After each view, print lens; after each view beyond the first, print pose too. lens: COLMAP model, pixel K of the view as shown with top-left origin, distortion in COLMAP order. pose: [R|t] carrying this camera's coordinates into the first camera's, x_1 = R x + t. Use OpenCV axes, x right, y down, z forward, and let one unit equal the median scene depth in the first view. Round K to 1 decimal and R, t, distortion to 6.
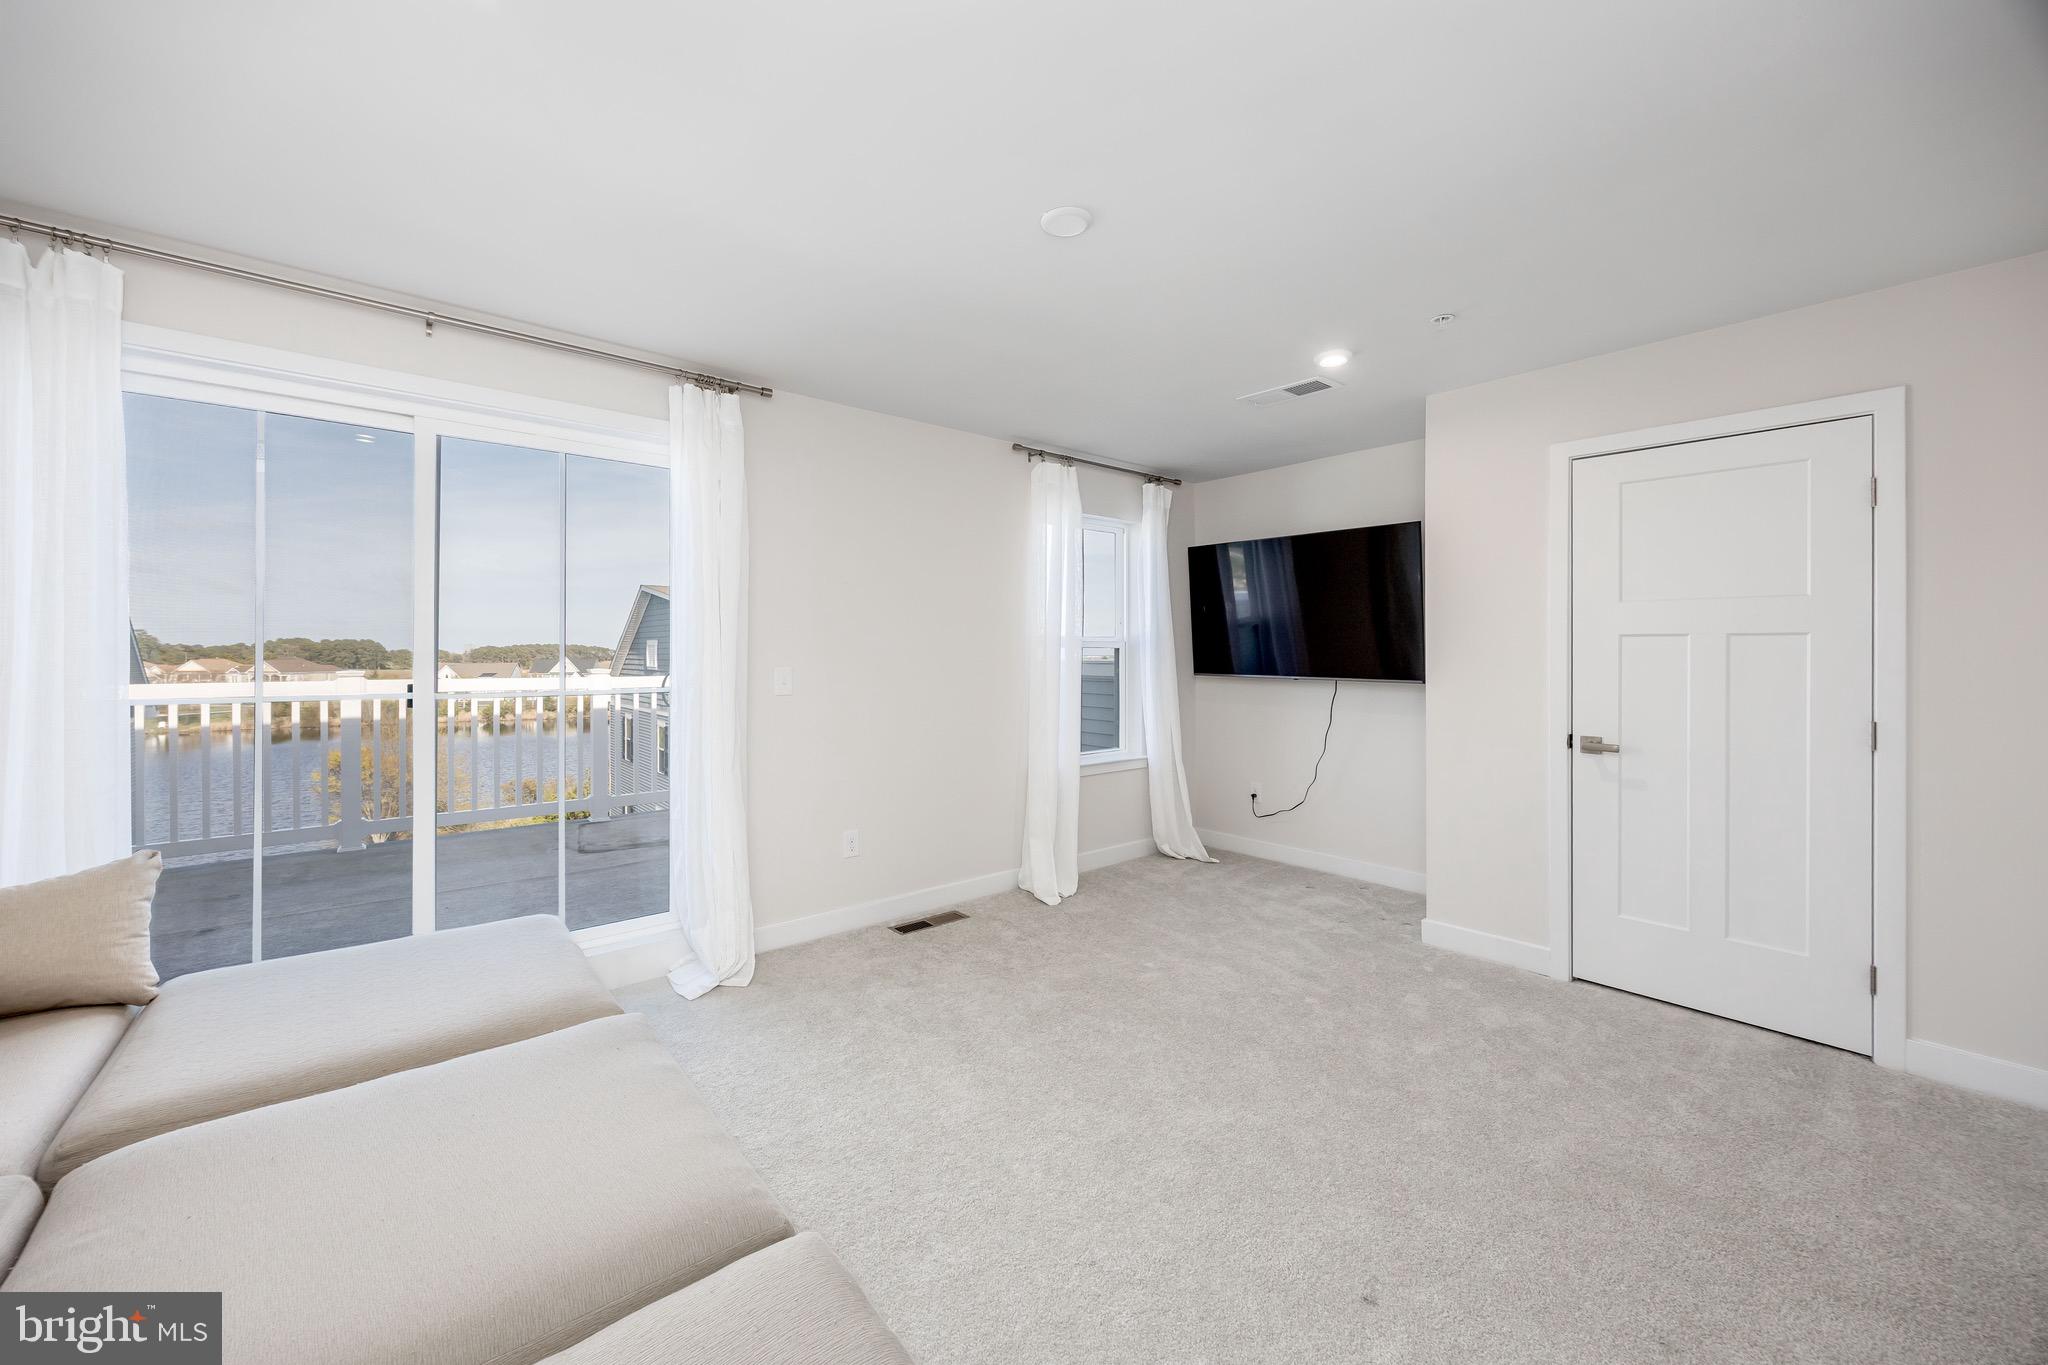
lens RADIAL K [[802.8, 0, 1049.8], [0, 802.8, 651.4], [0, 0, 1]] dist [0.011214, 0.000115]
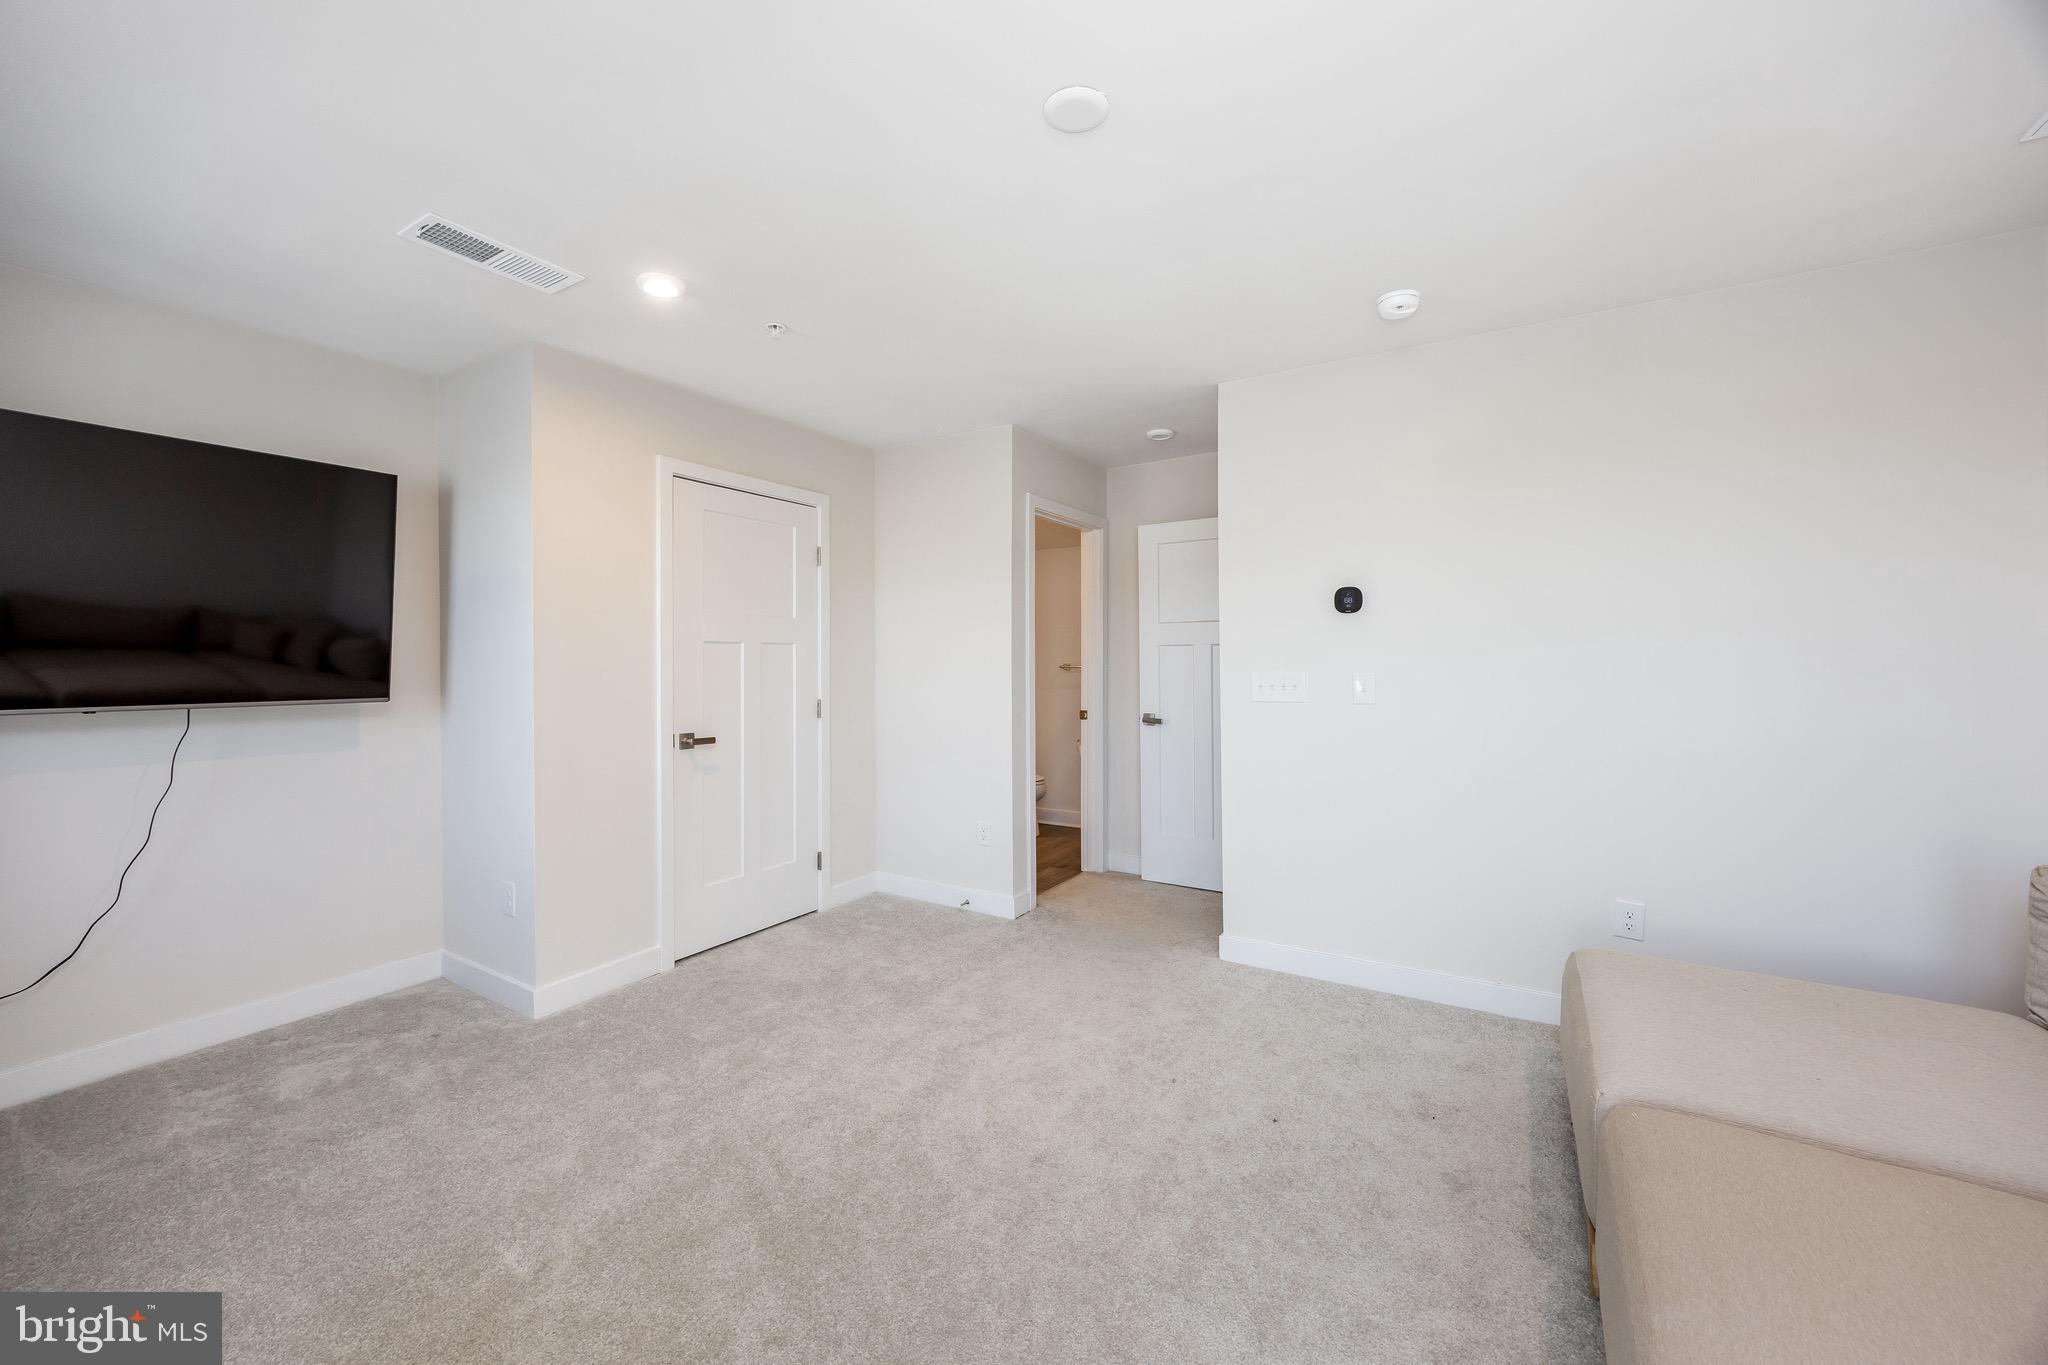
lens RADIAL K [[785.0, 0, 1026.1], [0, 785.0, 681.1], [0, 0, 1]] dist [-0.002815, -0.000078]
pose [[-0.285156, -0.028204, 0.958066, -0.395463], [0.004150, 0.999521, 0.030659, 0.002498], [-0.958472, 0.012718, -0.284903, 0.718135]]
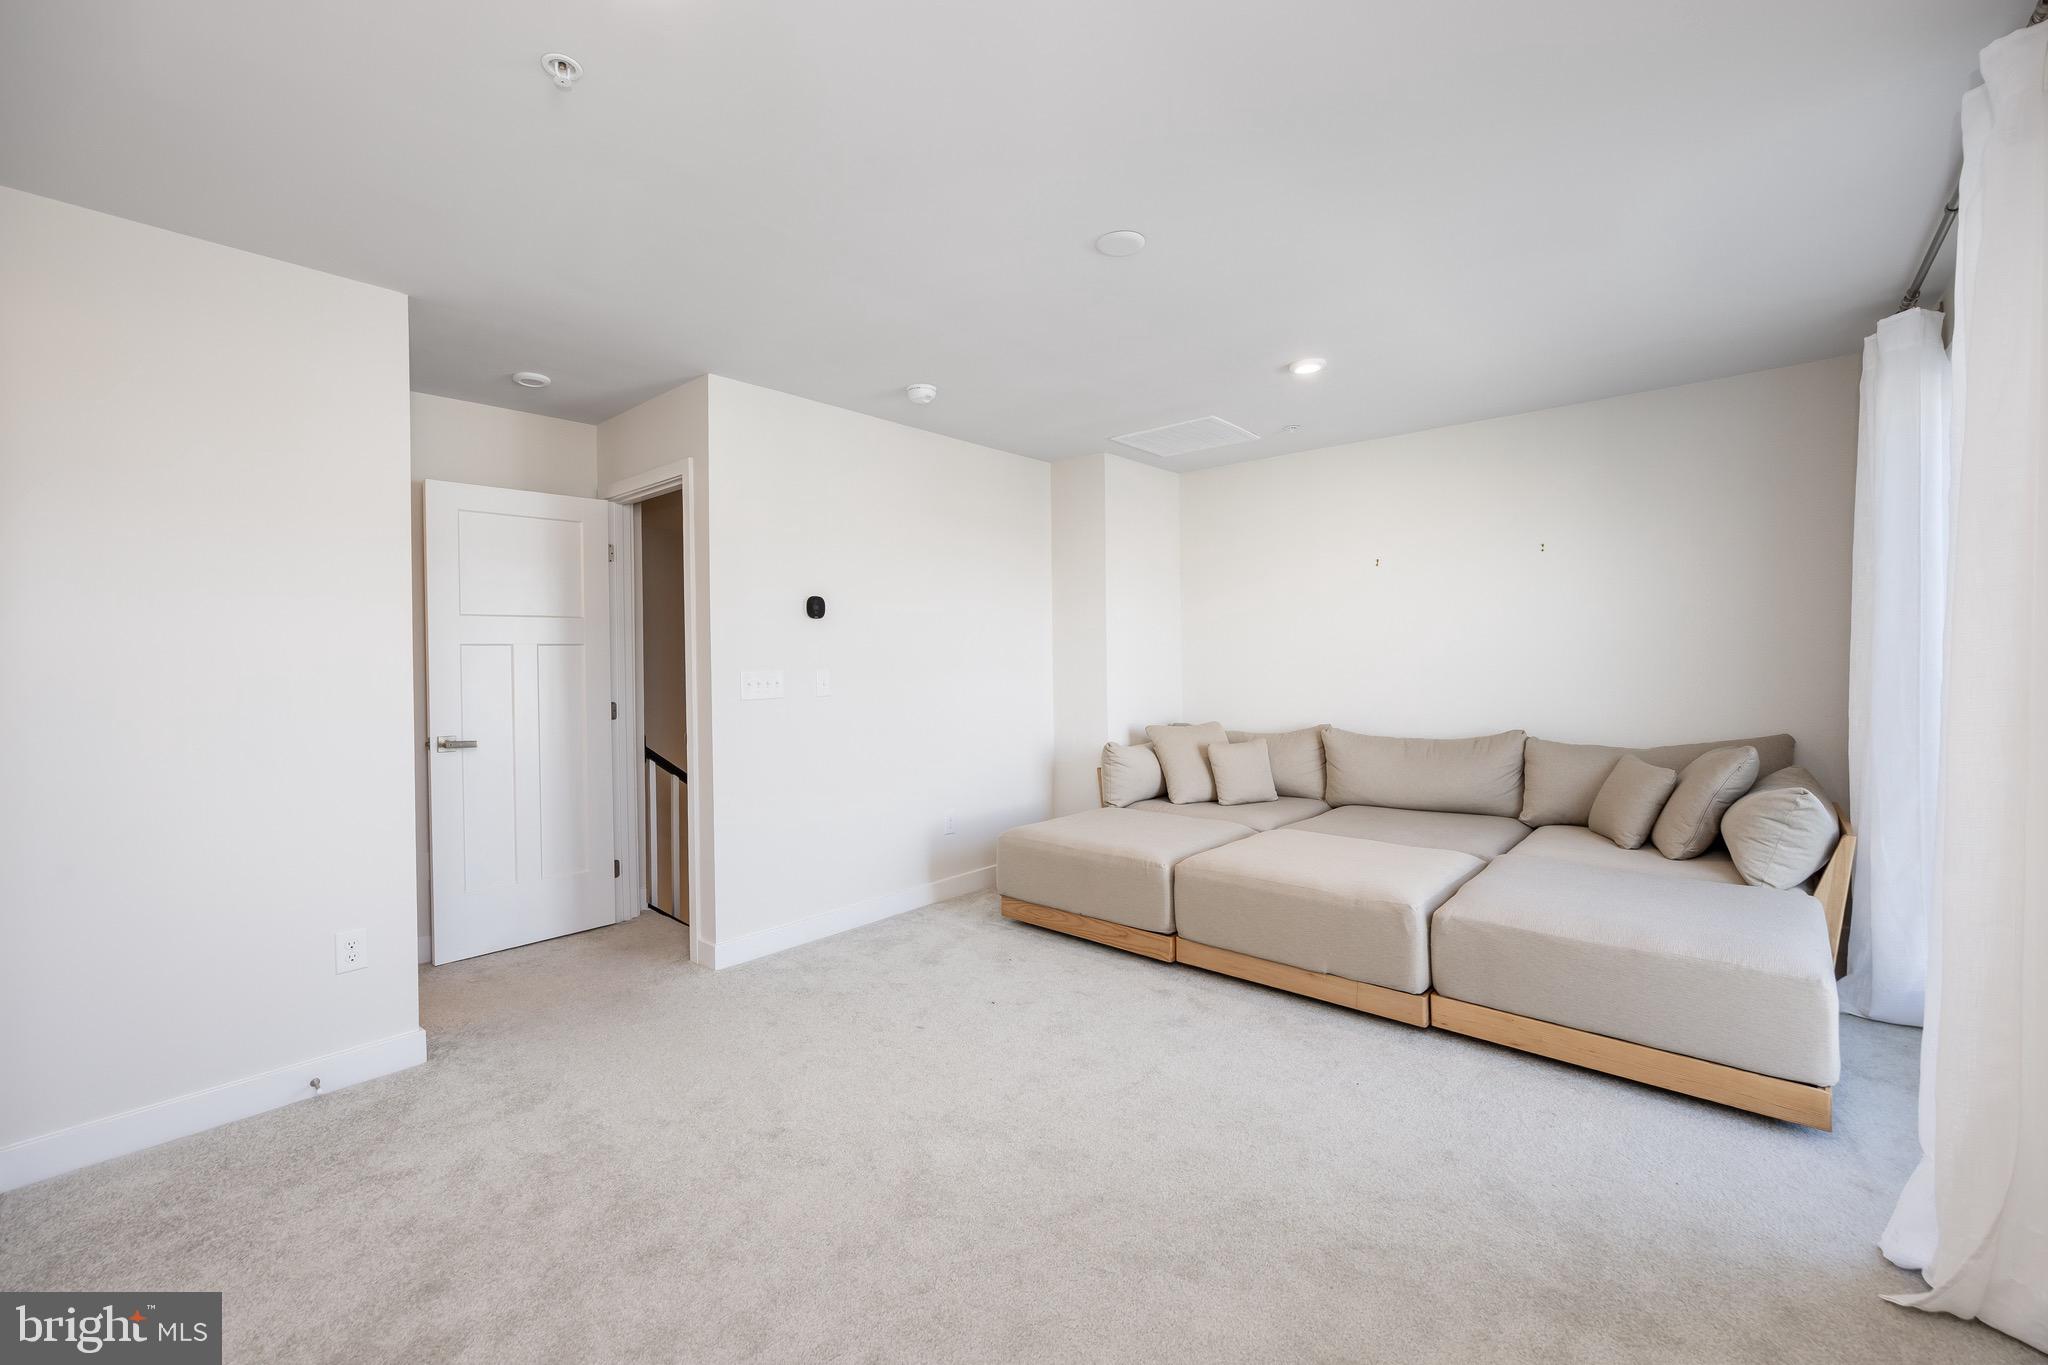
lens RADIAL K [[831.2, 0, 1020.4], [0, 831.2, 671.7], [0, 0, 1]] dist [-0.000028, -0.000027]
pose [[-0.990424, 0.011732, -0.137557, 0.160575], [0.011364, 0.999929, 0.003457, 0.021714], [0.137588, 0.001861, -0.990488, 1.180051]]
